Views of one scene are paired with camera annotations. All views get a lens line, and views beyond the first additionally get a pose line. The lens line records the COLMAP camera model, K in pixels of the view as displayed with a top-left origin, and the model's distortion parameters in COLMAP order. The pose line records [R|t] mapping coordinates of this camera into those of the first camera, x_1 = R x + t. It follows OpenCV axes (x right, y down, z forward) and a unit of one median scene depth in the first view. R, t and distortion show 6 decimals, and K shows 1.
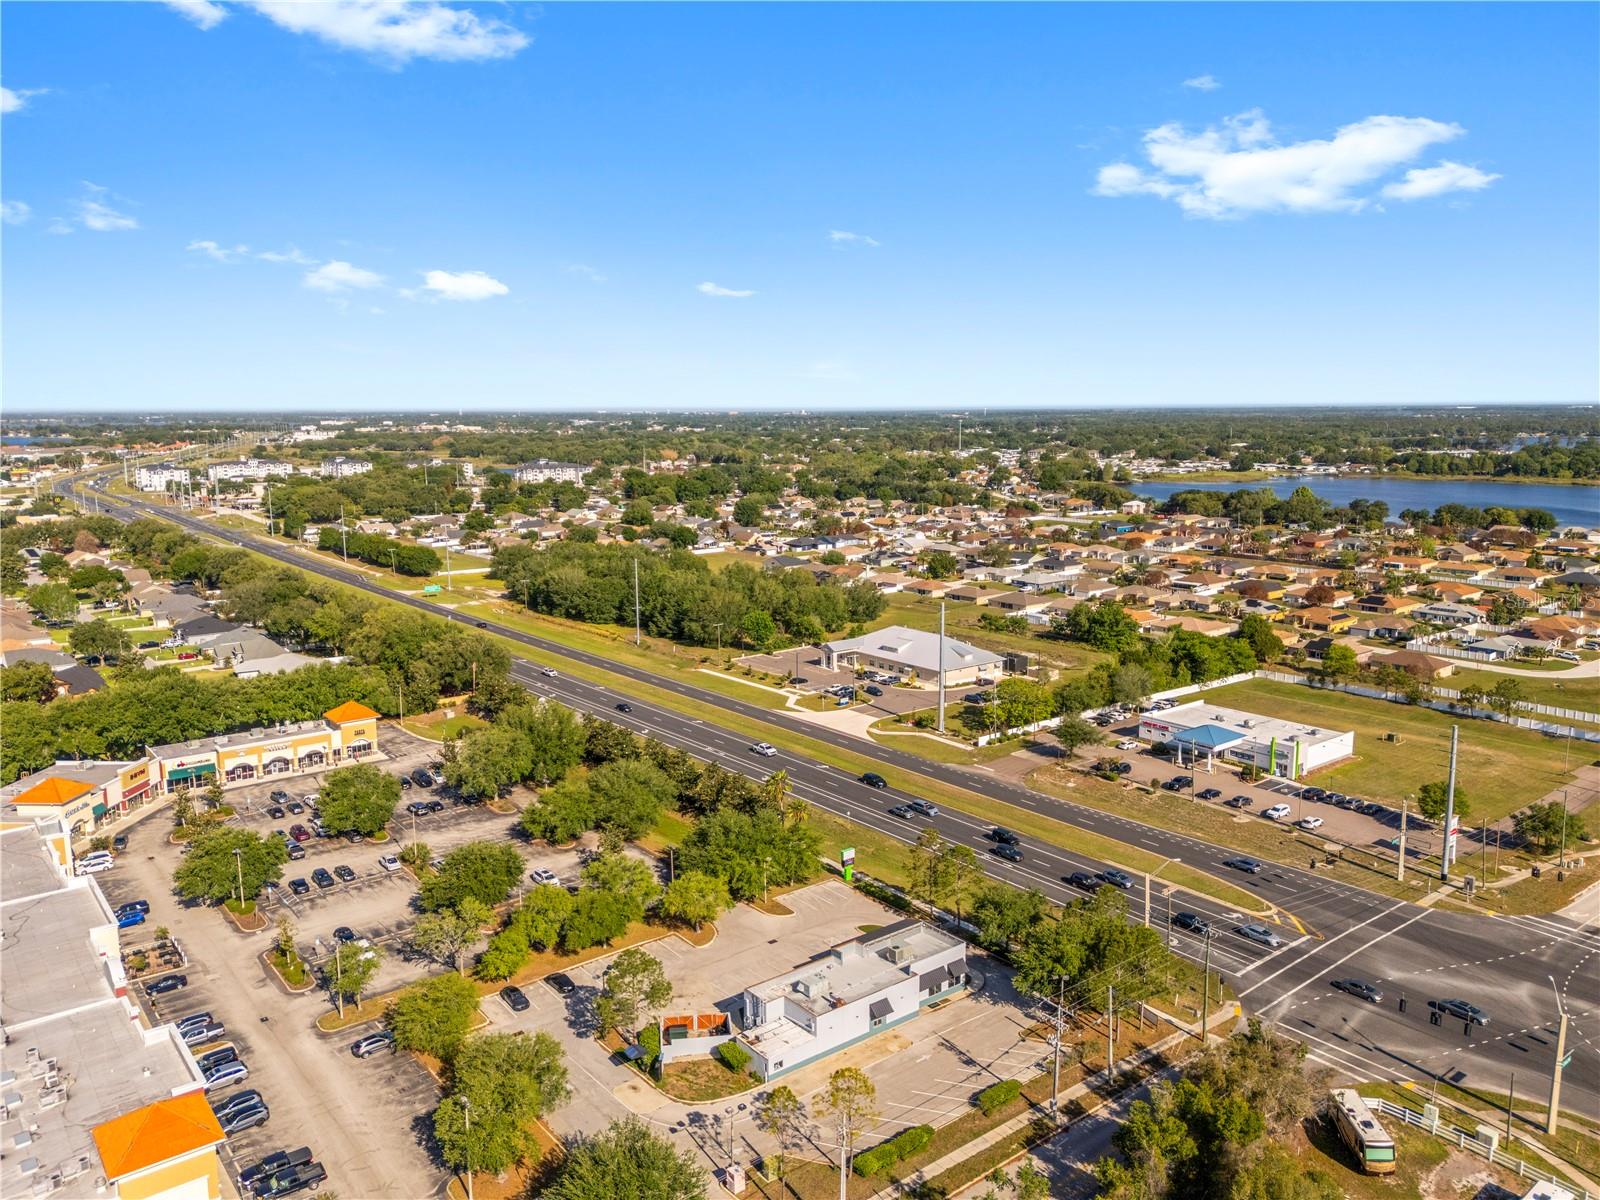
lens RADIAL K [[1170.7, 0, 798.8], [0, 1170.7, 606.8], [0, 0, 1]] dist [0.099344, -0.106746]
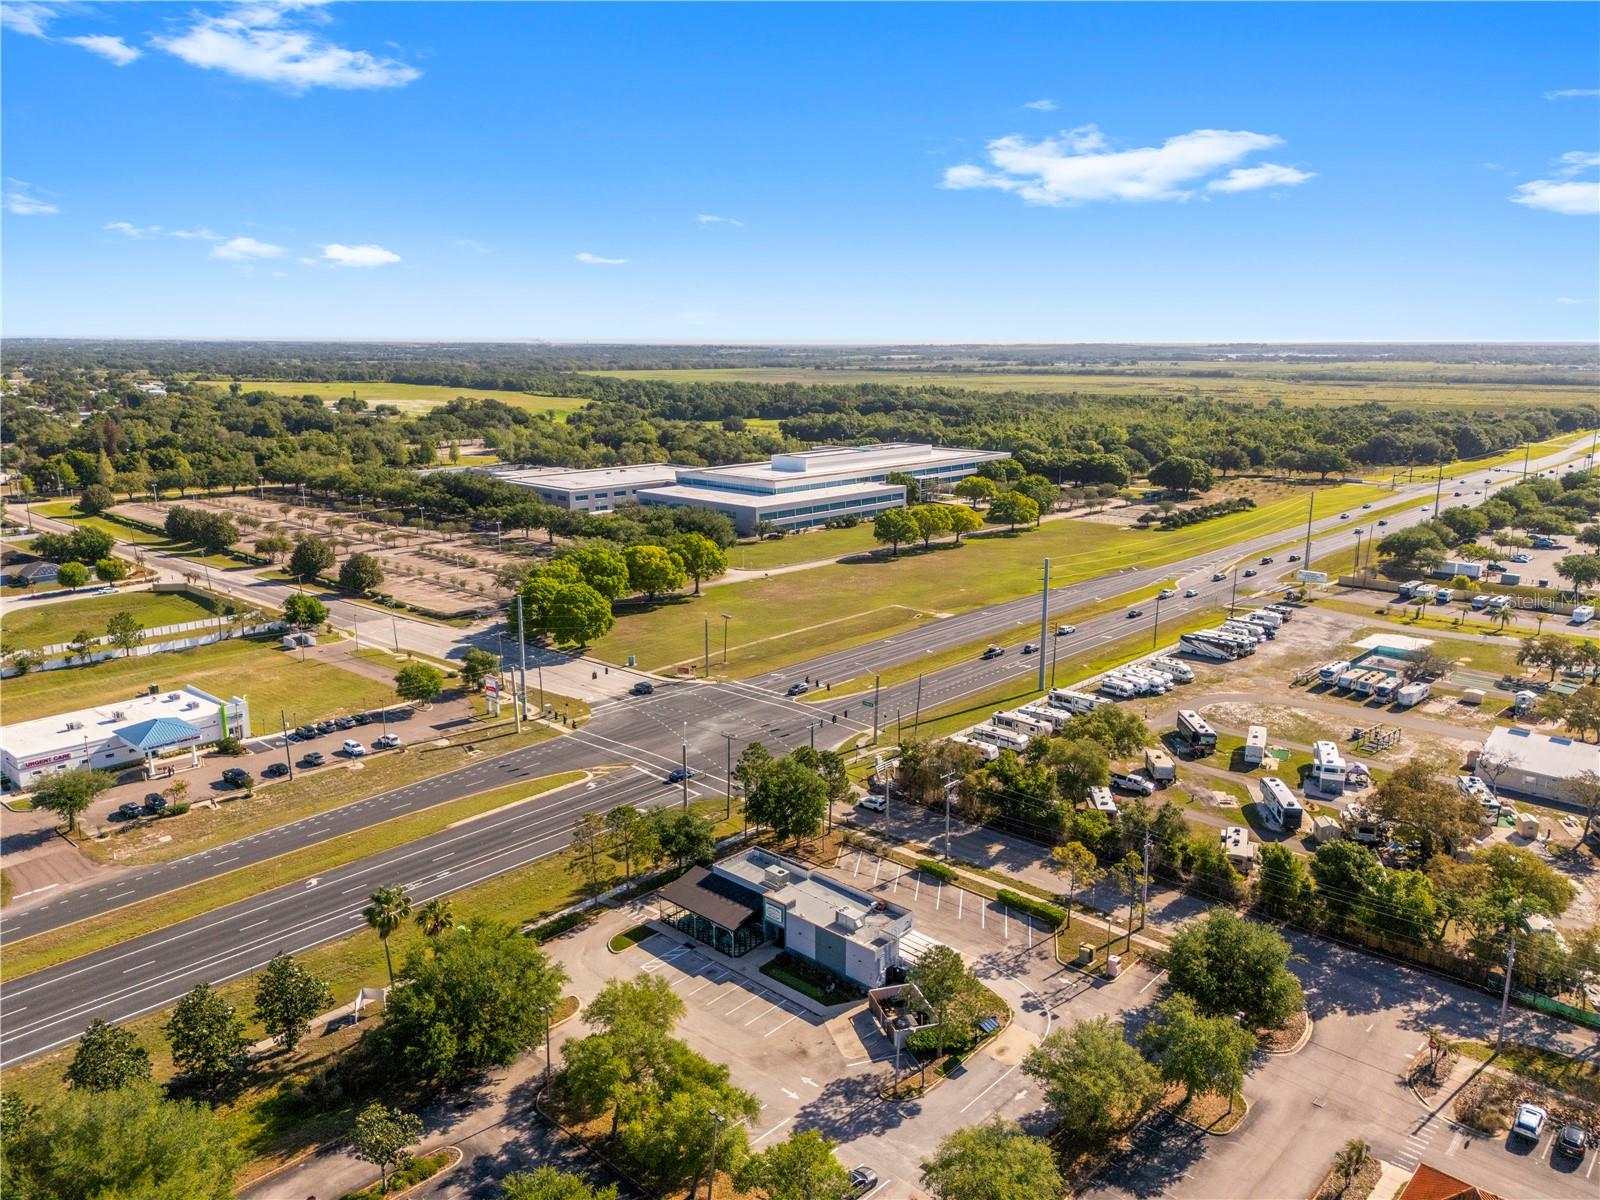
lens RADIAL K [[1170.7, 0, 798.8], [0, 1170.7, 606.8], [0, 0, 1]] dist [0.099344, -0.106746]
pose [[-0.152087, -0.215205, 0.964653, -0.783017], [0.166654, 0.956449, 0.239650, -0.154939], [-0.974216, 0.197211, -0.109599, 0.979358]]
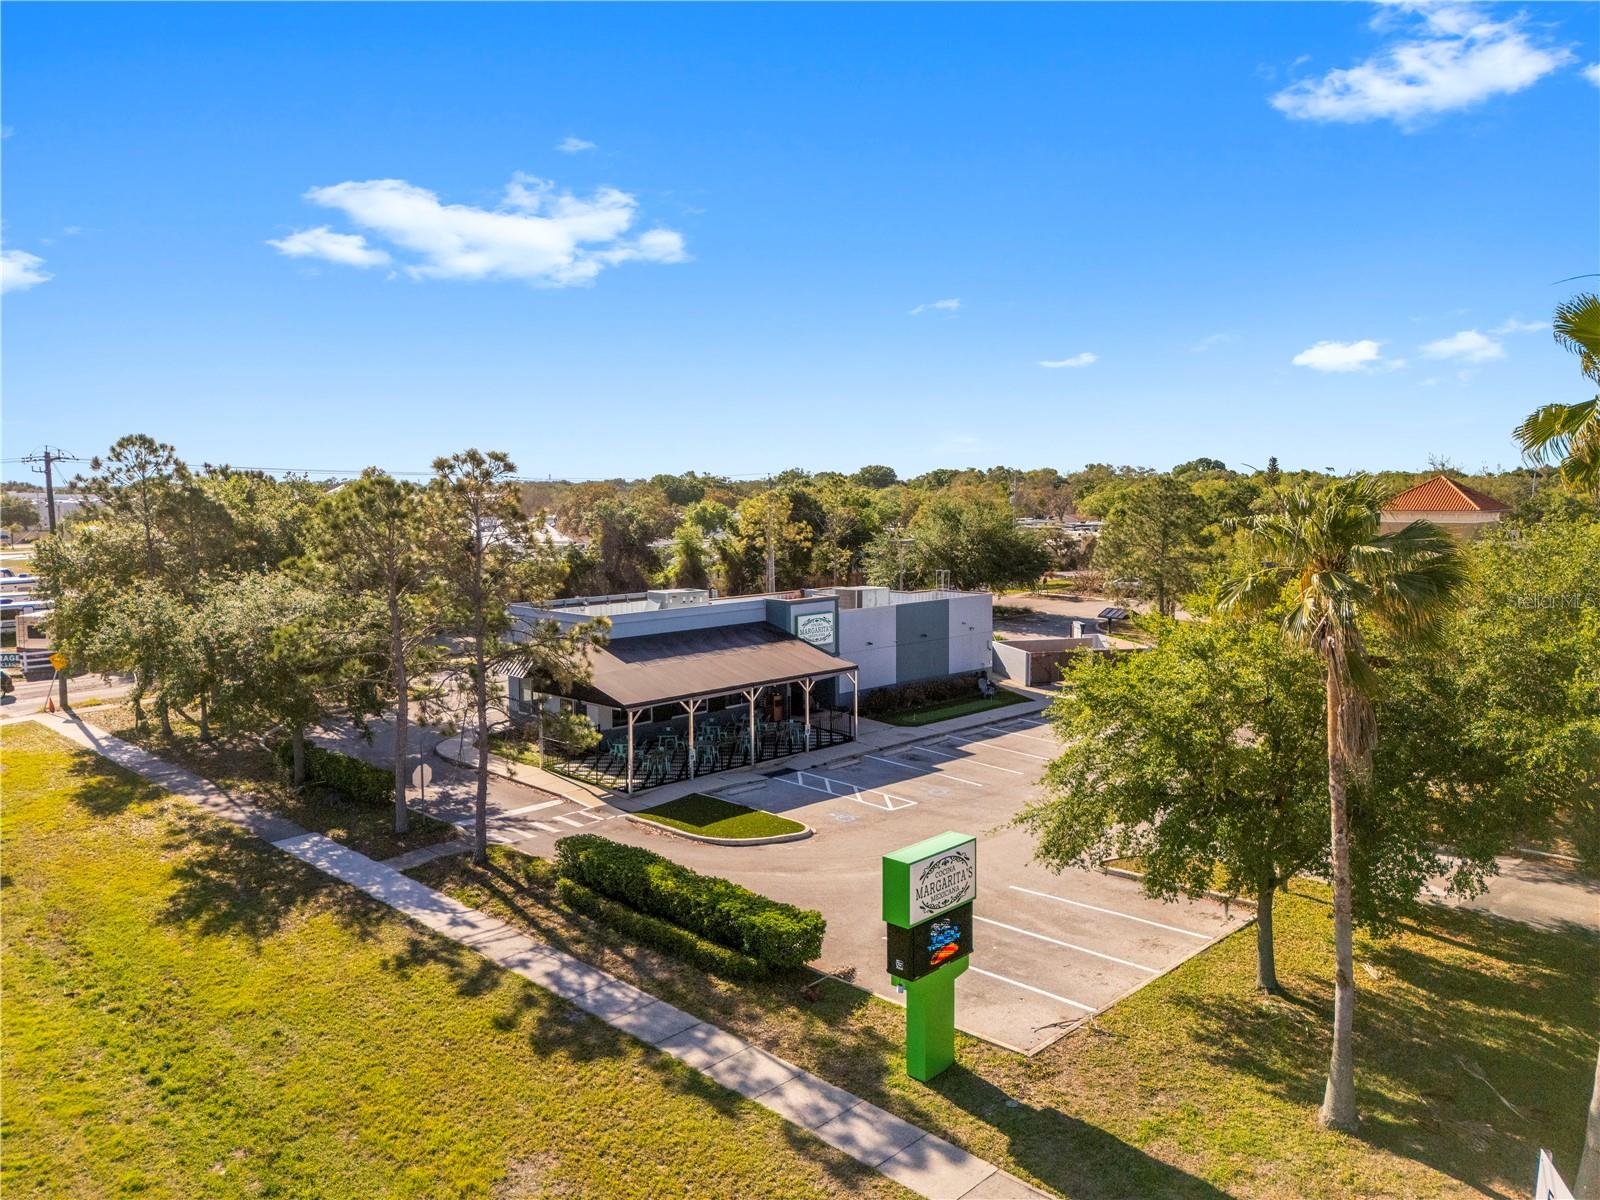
lens RADIAL K [[1170.7, 0, 798.8], [0, 1170.7, 606.8], [0, 0, 1]] dist [0.099344, -0.106746]
pose [[-0.993699, 0.023426, -0.109607, 0.082267], [-0.006752, 0.963626, 0.267169, 0.170133], [0.111879, 0.266226, -0.957396, 1.309082]]
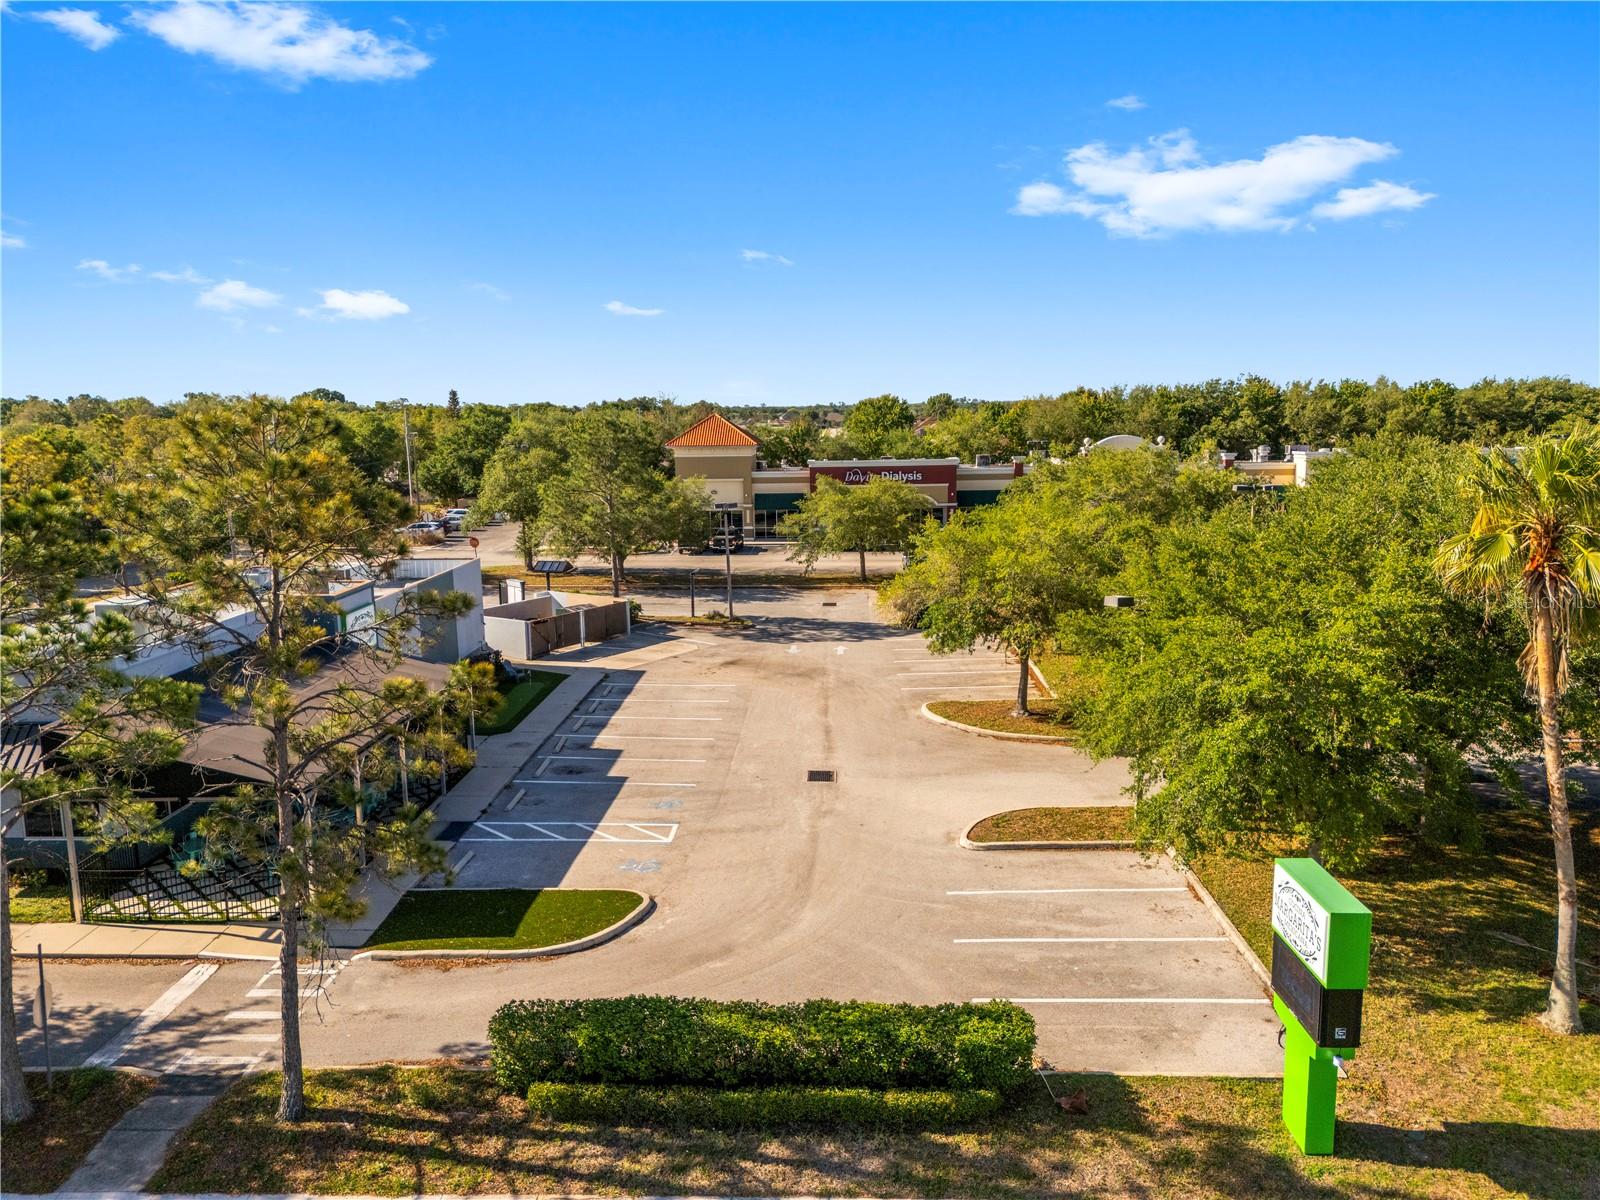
lens RADIAL K [[1170.7, 0, 798.8], [0, 1170.7, 606.8], [0, 0, 1]] dist [0.099344, -0.106746]
pose [[-0.649966, 0.142448, -0.746493, 0.180308], [-0.109405, 0.954505, 0.277399, 0.182692], [0.752047, 0.261971, -0.604812, 1.198518]]
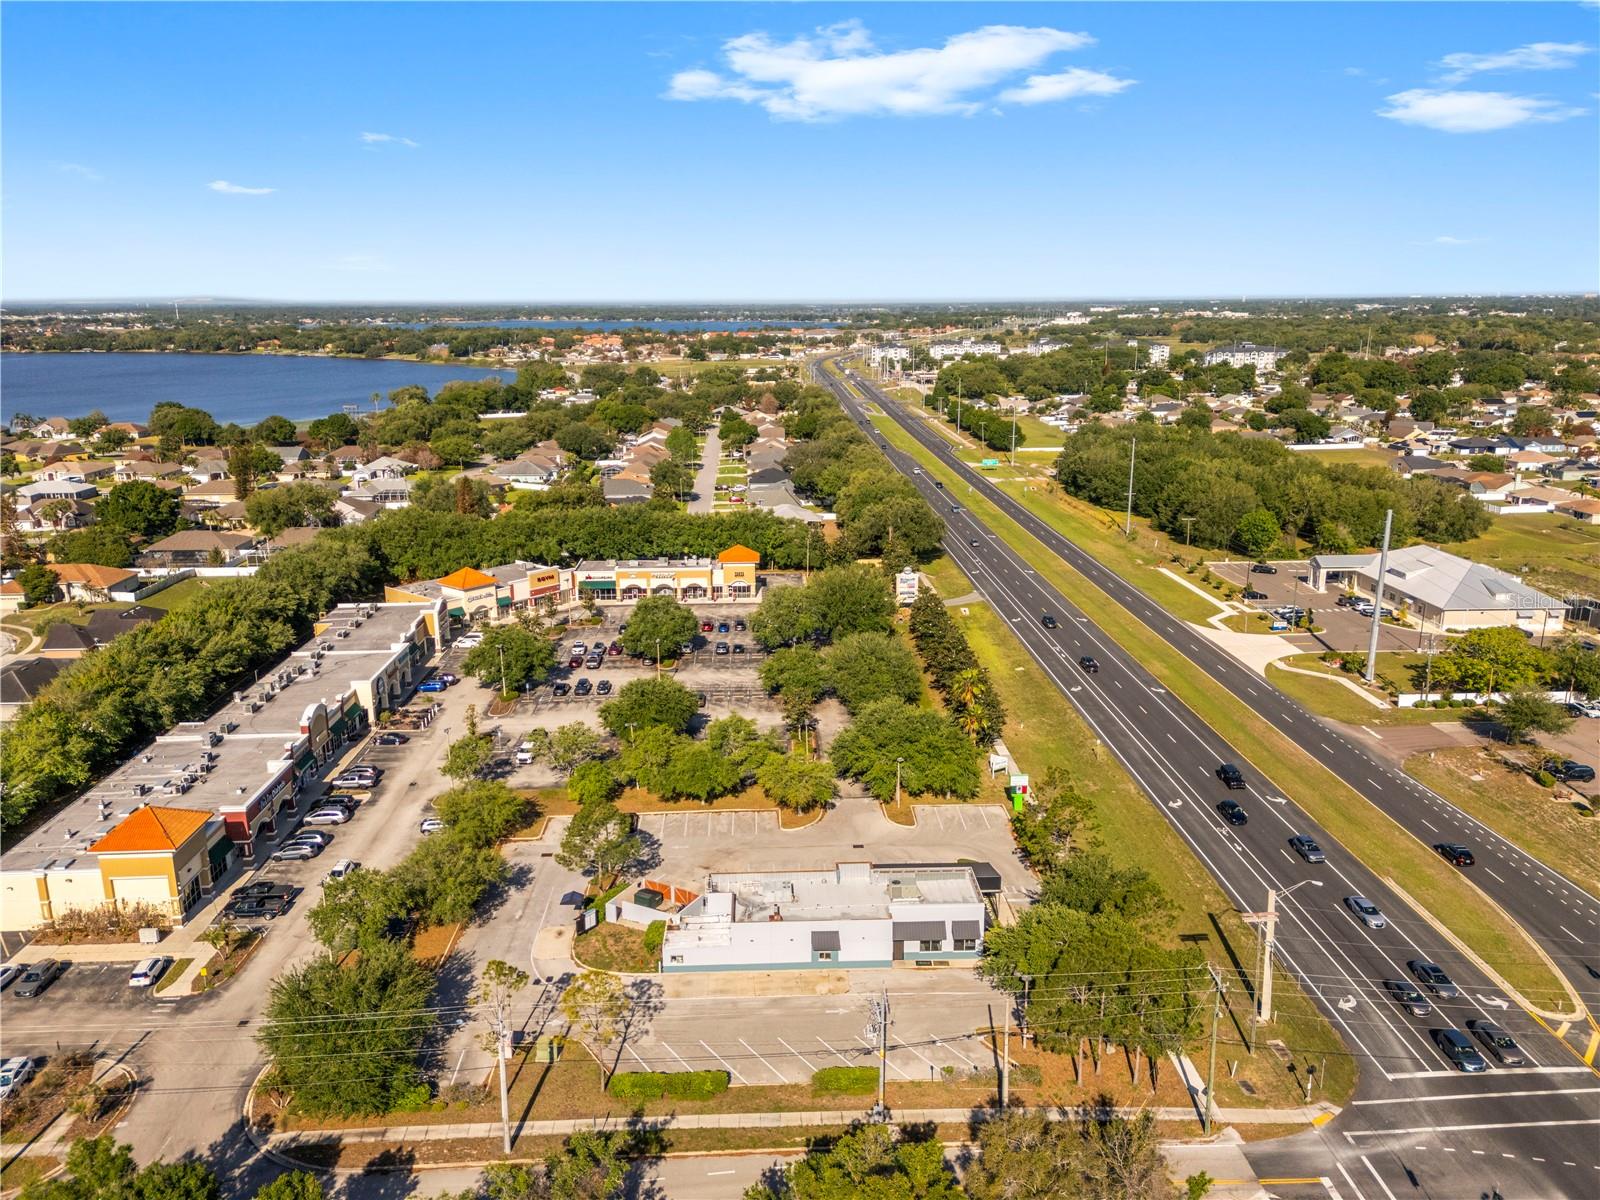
lens RADIAL K [[1170.7, 0, 798.8], [0, 1170.7, 606.8], [0, 0, 1]] dist [0.099344, -0.106746]
pose [[0.807445, 0.149440, -0.570702, 0.436922], [-0.097610, 0.987893, 0.120582, 0.004561], [0.581812, -0.041657, 0.812256, 0.277831]]
